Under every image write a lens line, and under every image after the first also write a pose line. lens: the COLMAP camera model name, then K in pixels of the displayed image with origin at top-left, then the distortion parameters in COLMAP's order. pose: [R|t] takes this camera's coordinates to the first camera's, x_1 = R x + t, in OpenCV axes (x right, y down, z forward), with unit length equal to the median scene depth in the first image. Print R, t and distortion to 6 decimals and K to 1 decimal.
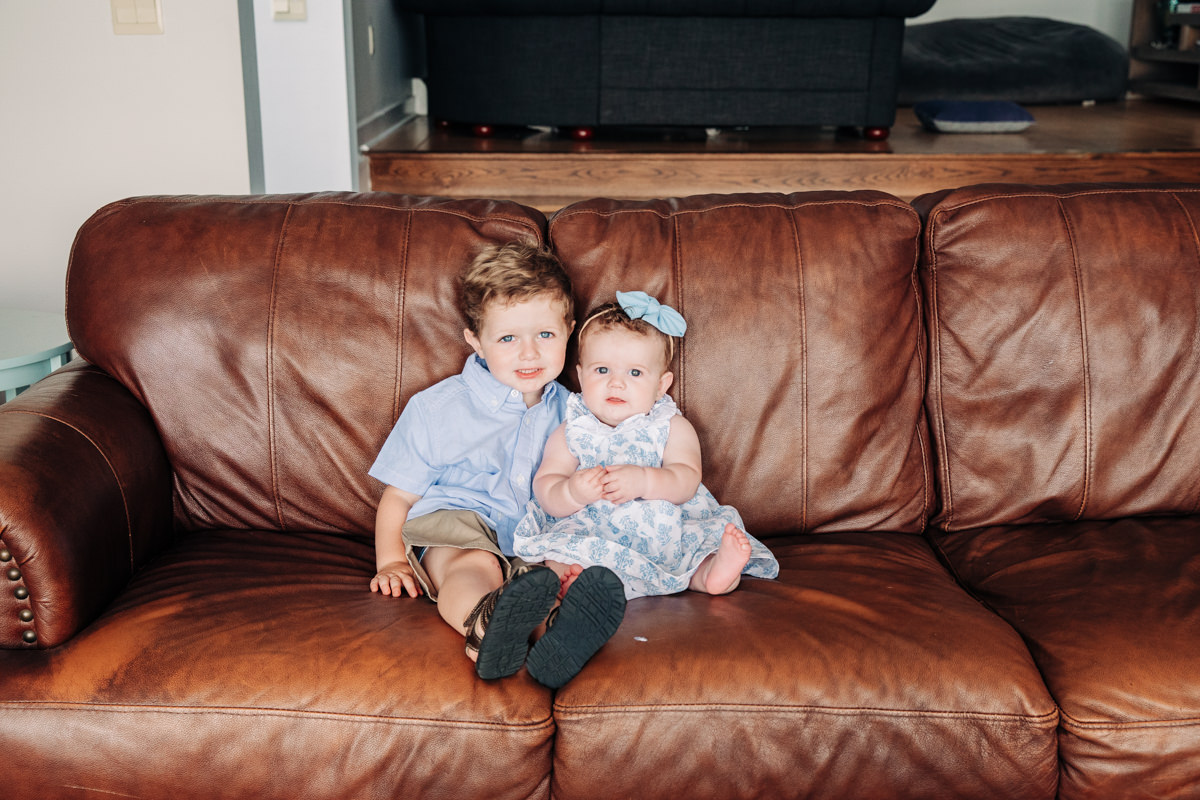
lens RADIAL K [[1354.4, 0, 600.0], [0, 1354.4, 400.0], [0, 0, 1]] dist [-0.000250, 0.235227]
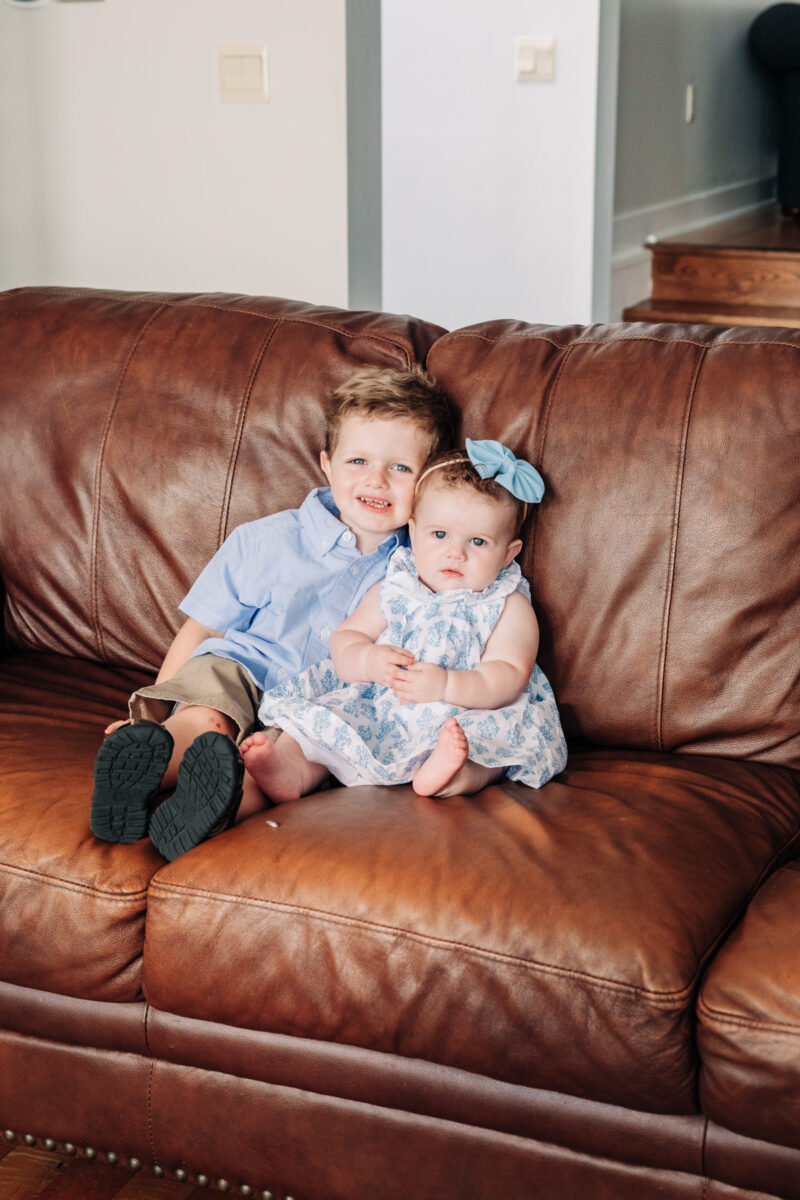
lens RADIAL K [[1764.5, 0, 498.1], [0, 1764.5, 547.0], [0, 0, 1]] dist [0.098984, -0.042469]
pose [[0.929460, 0.106915, -0.353091, 0.424698], [-0.109975, 0.993868, 0.011448, -0.023175], [0.352150, 0.028191, 0.935519, -0.017438]]
